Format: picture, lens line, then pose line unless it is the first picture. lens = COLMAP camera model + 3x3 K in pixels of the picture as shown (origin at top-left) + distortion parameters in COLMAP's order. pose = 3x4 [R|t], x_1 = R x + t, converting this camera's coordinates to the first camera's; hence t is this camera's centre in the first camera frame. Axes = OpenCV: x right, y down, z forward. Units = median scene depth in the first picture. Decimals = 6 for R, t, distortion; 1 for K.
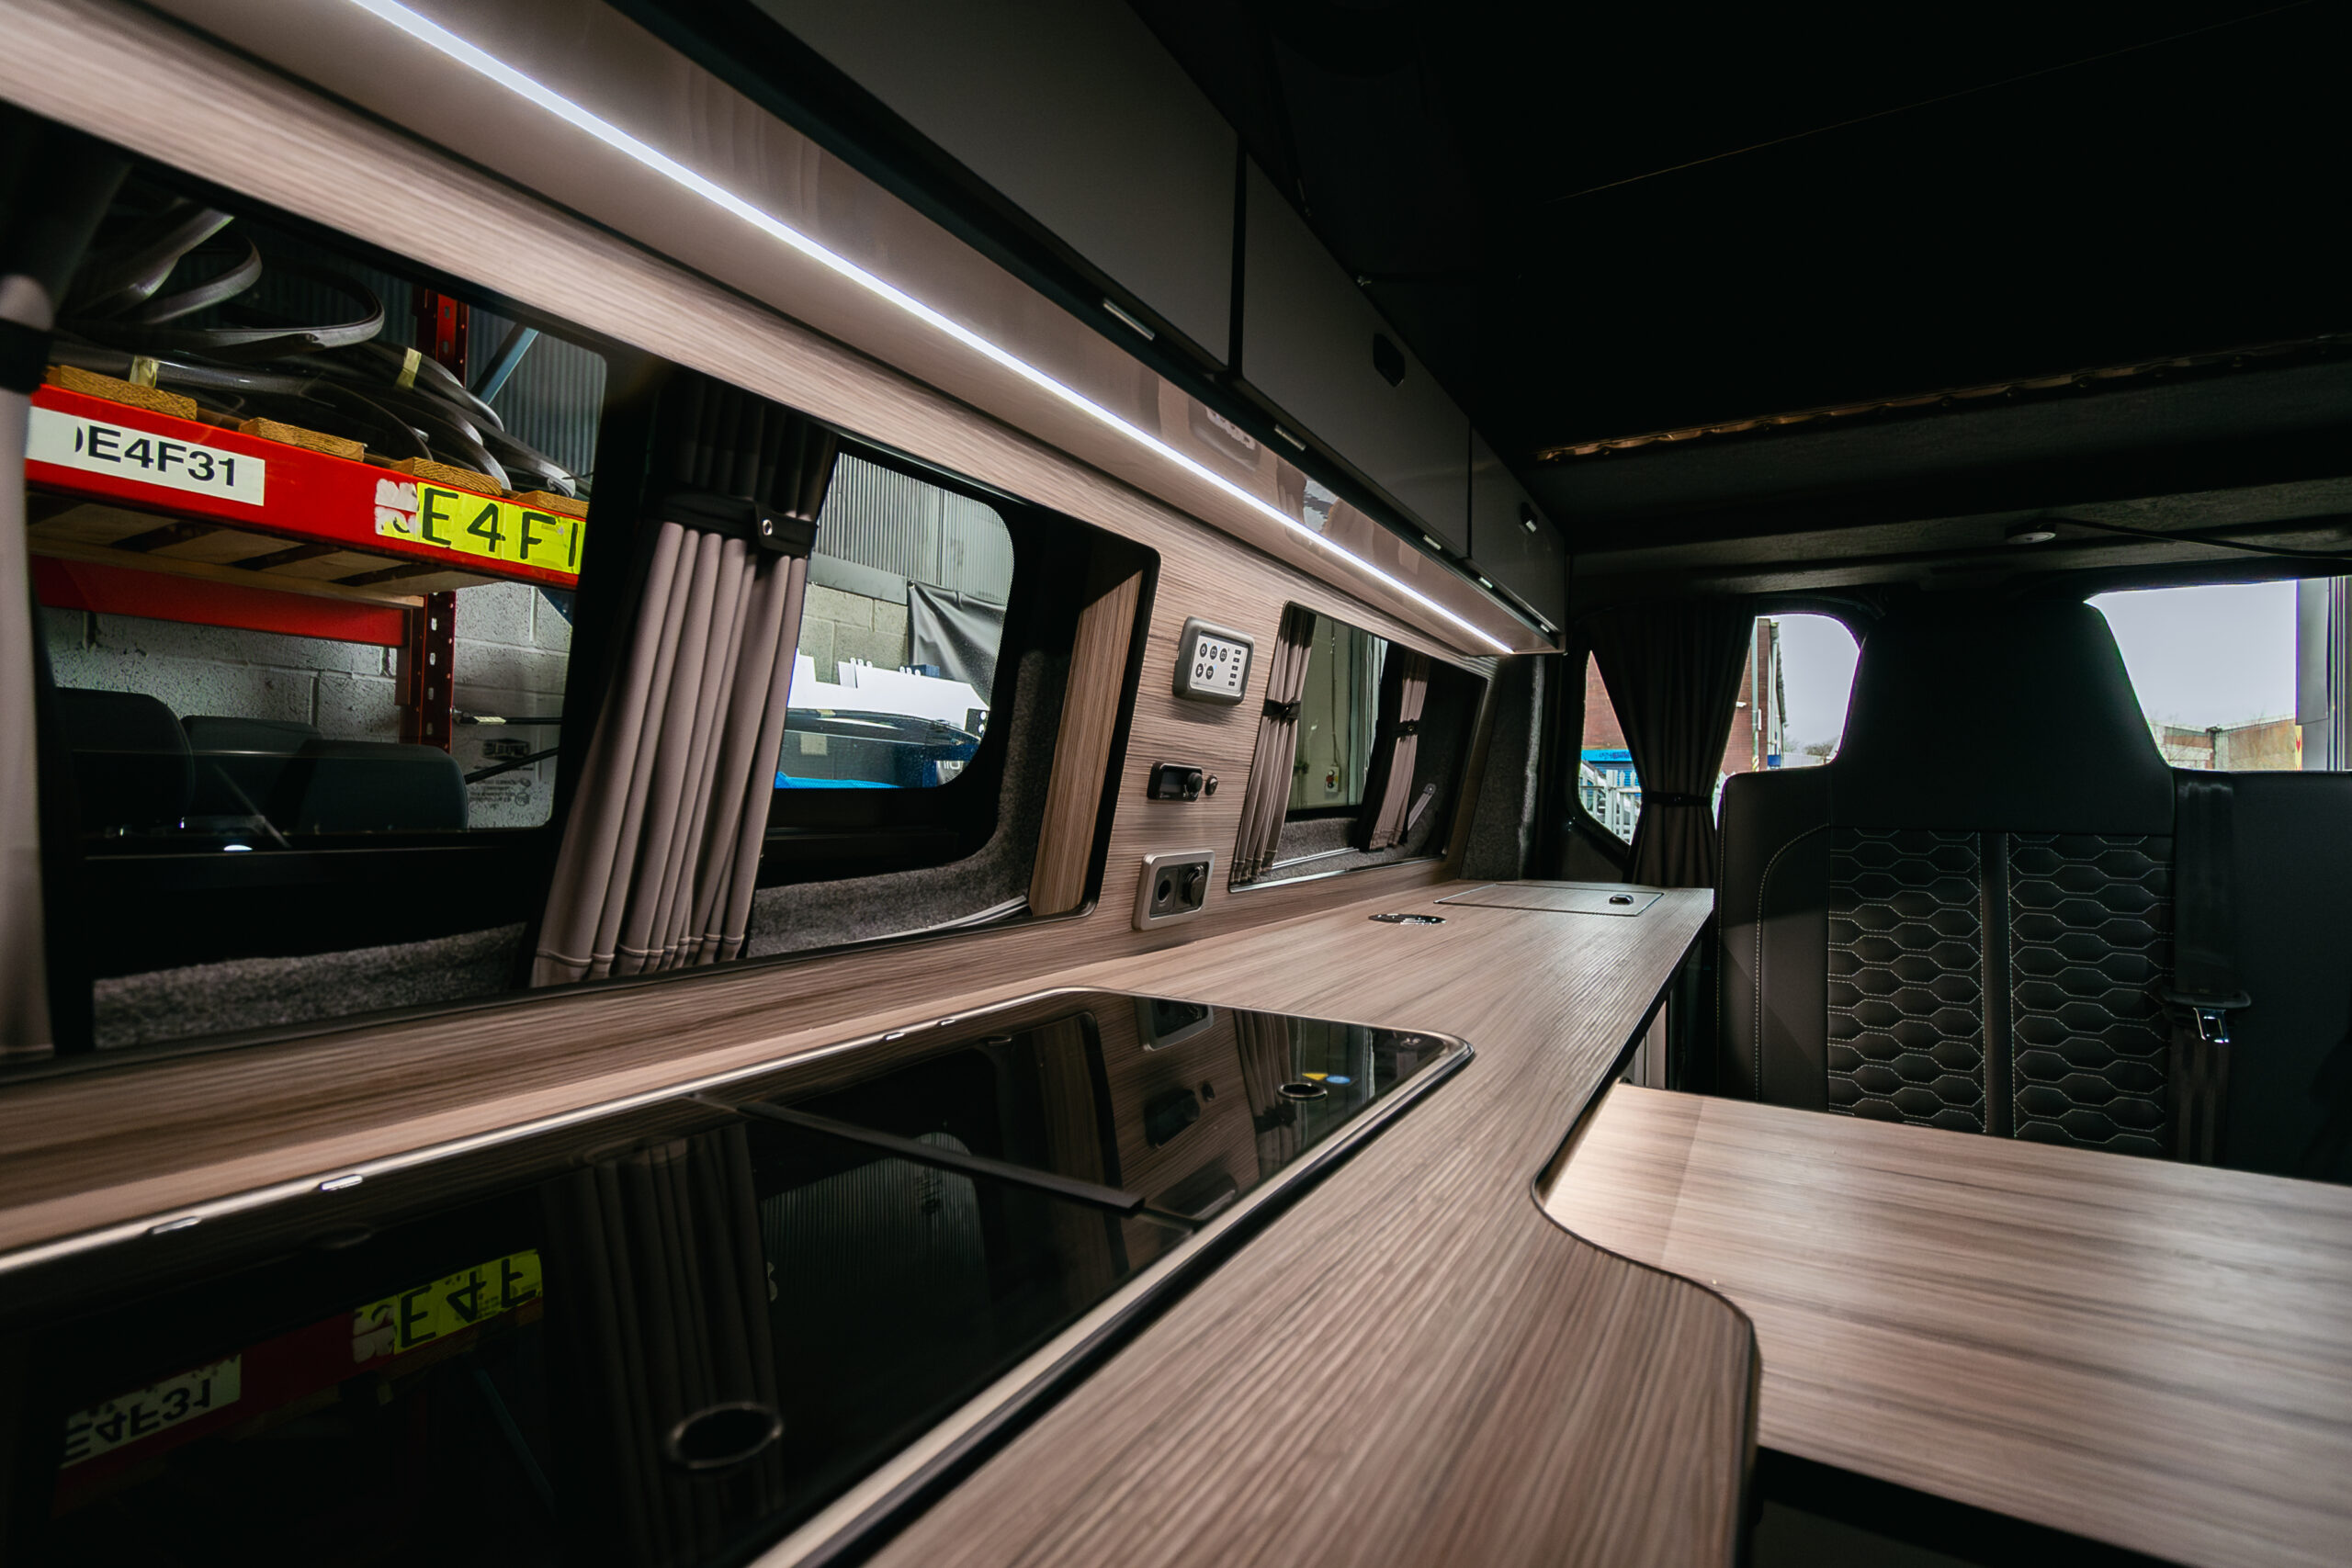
lens RADIAL K [[1031.5, 0, 1181.4], [0, 1031.5, 781.7], [0, 0, 1]] dist [0.002738, -0.002017]
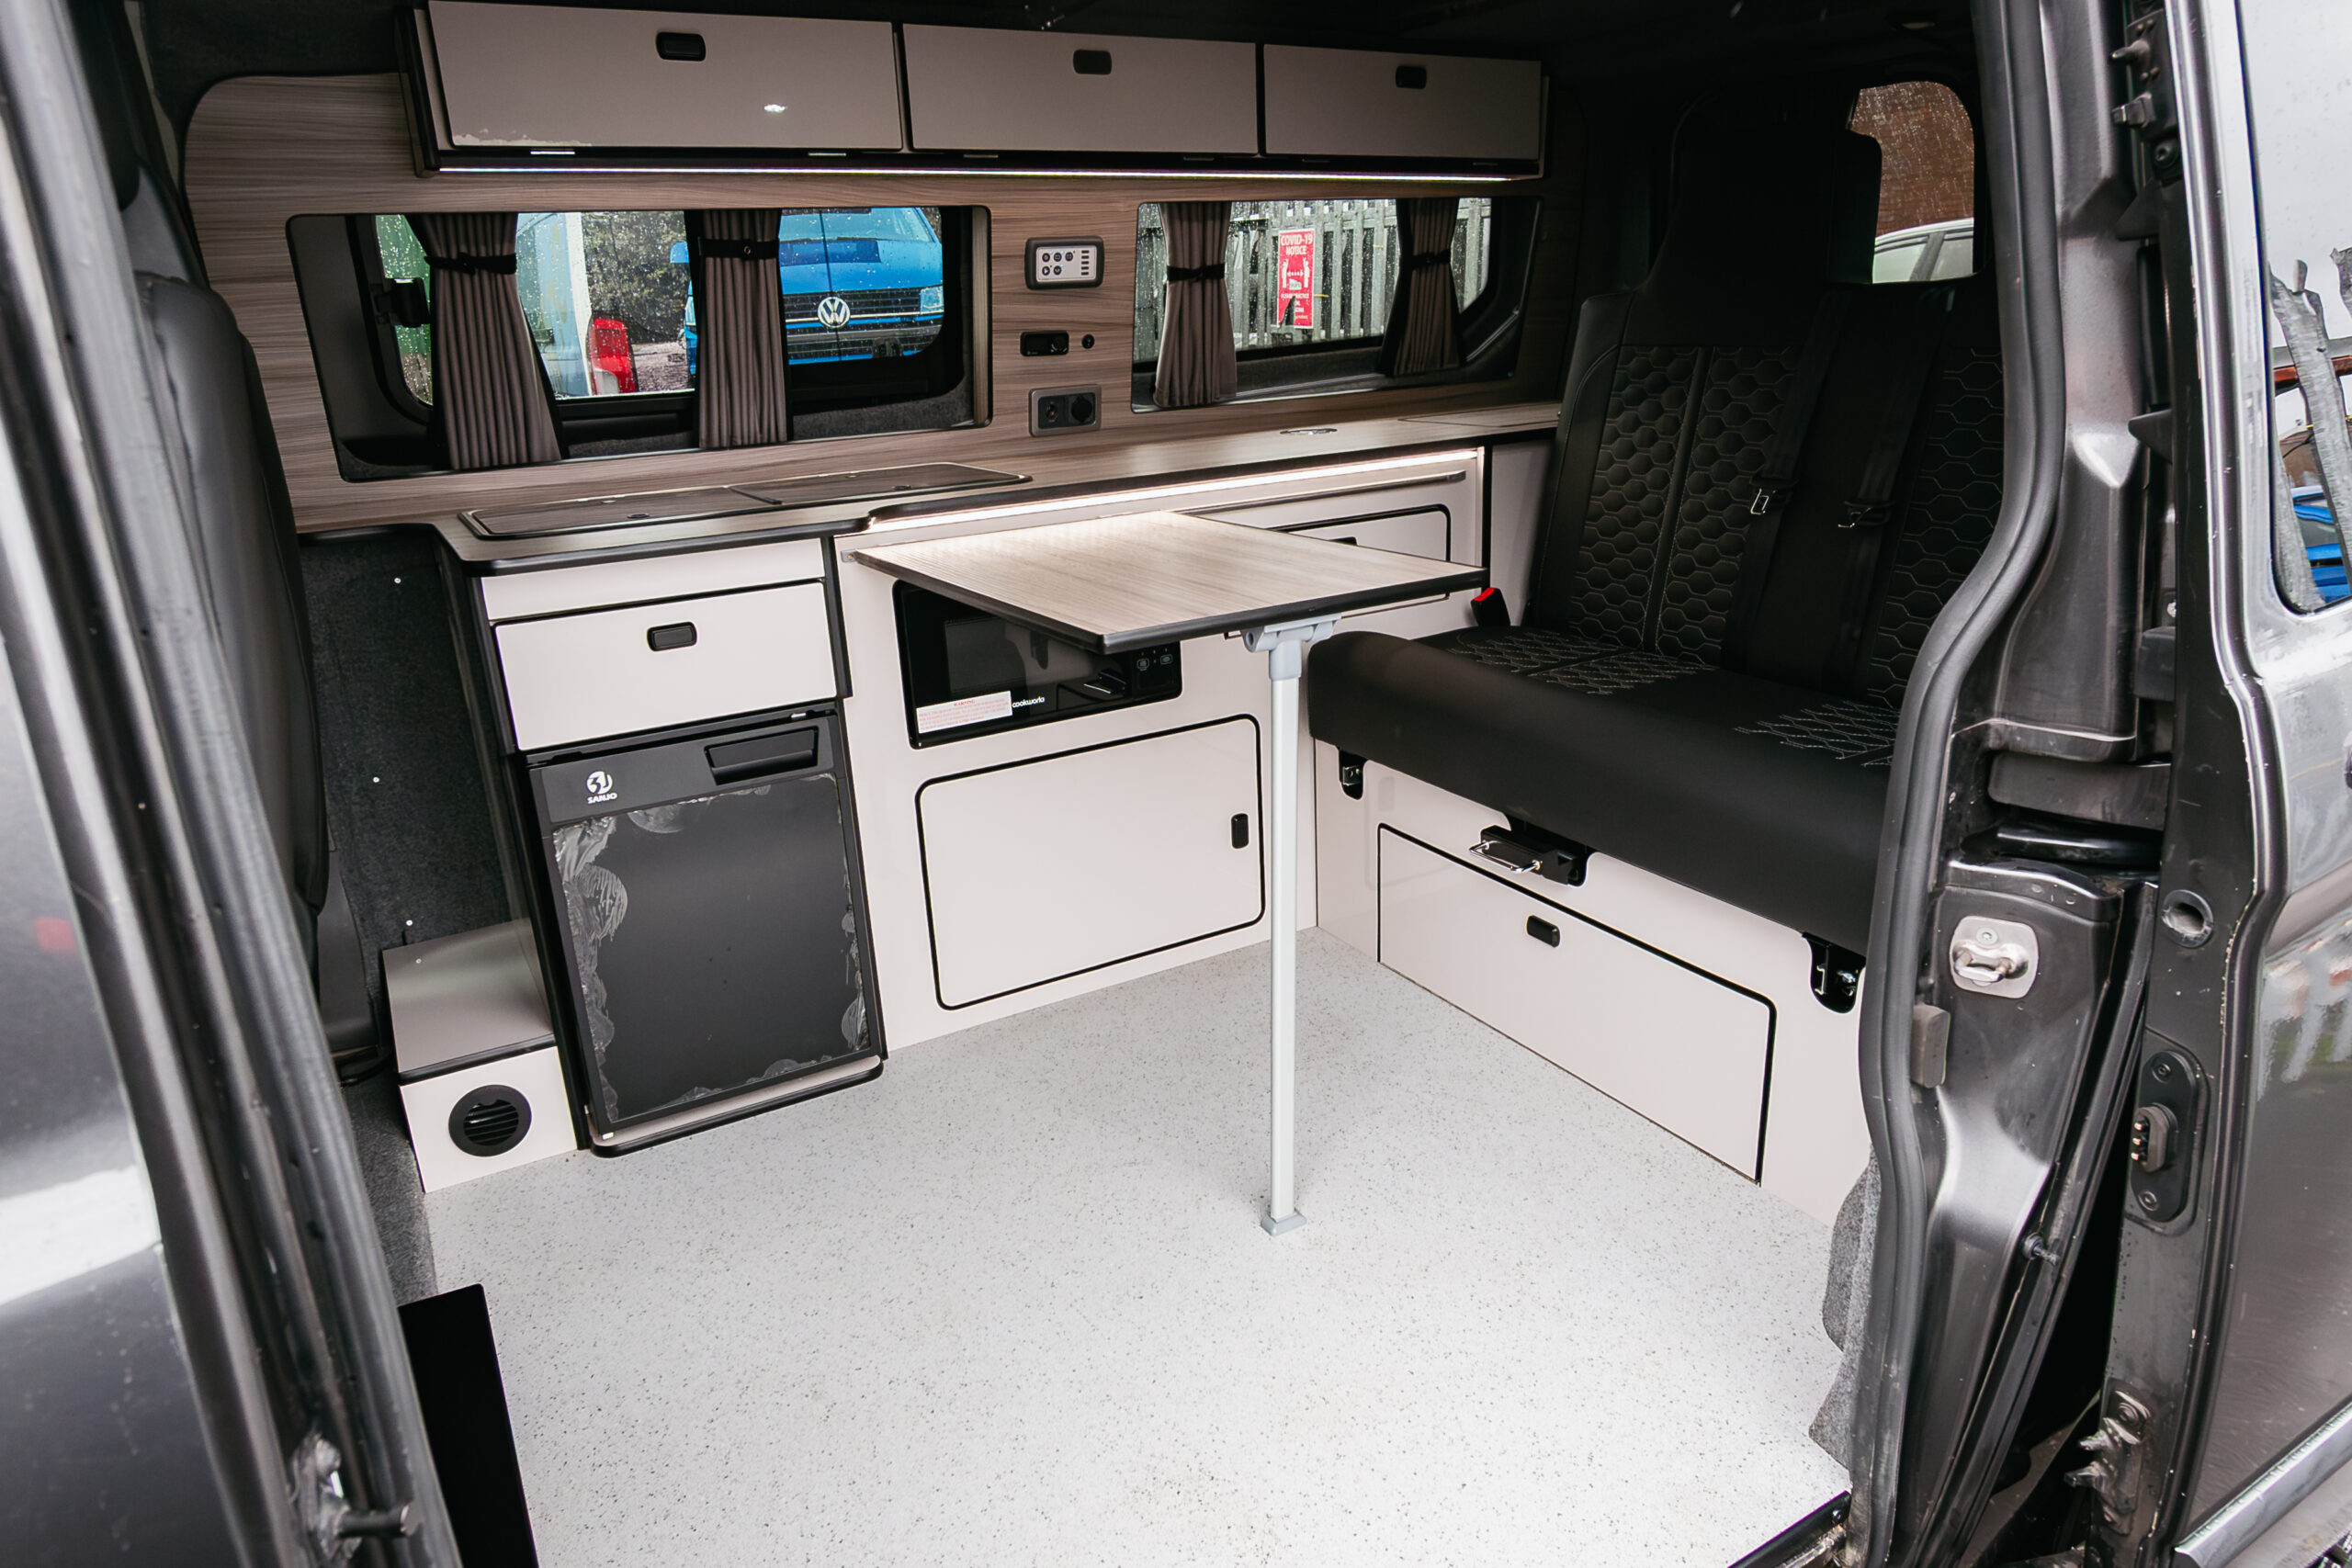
lens RADIAL K [[1458.2, 0, 1180.4], [0, 1458.2, 795.2], [0, 0, 1]] dist [0.001048, 0.000167]
pose [[0.870205, 0.102416, -0.481928, 1.358238], [0.067440, 0.944189, 0.322428, -0.053563], [0.488053, -0.313080, 0.814730, -0.992236]]
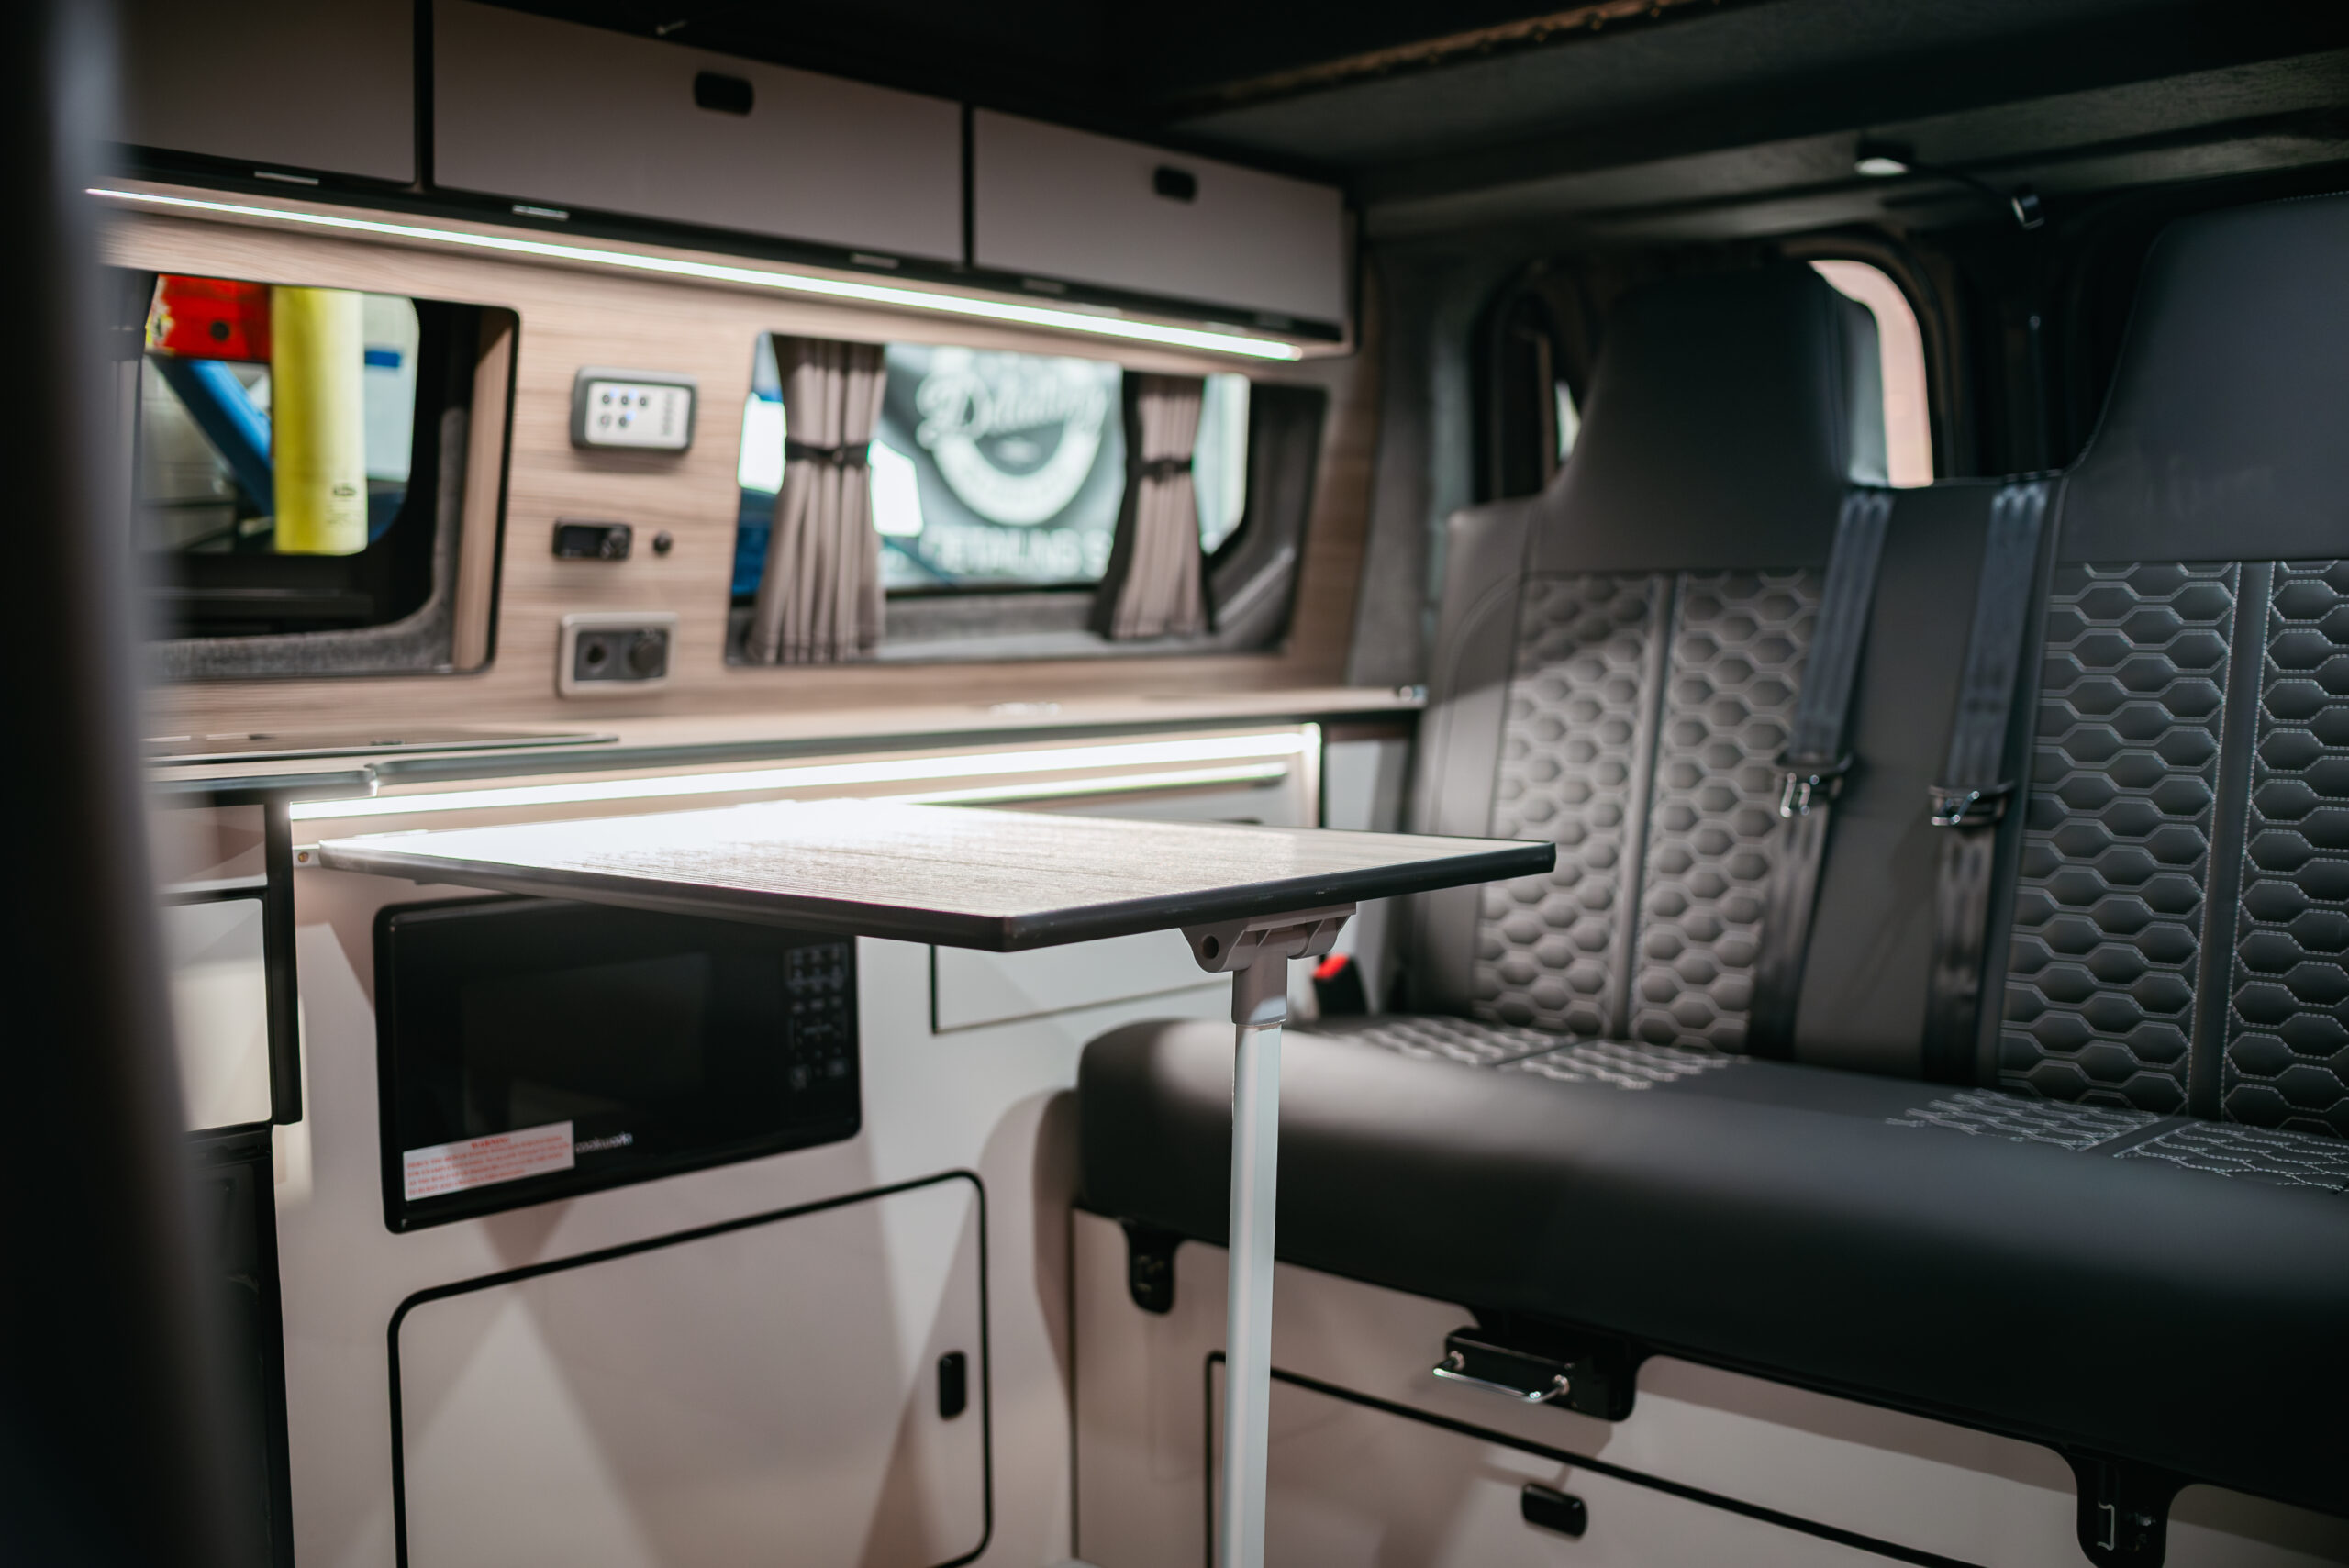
lens RADIAL K [[2321.5, 0, 1178.9], [0, 2321.5, 793.8], [0, 0, 1]] dist [-0.096123, 0.094885]
pose [[0.974046, -0.010520, -0.226106, 0.992377], [0.028875, 0.996533, 0.078028, 0.082897], [0.224501, -0.082532, 0.970973, -0.954319]]
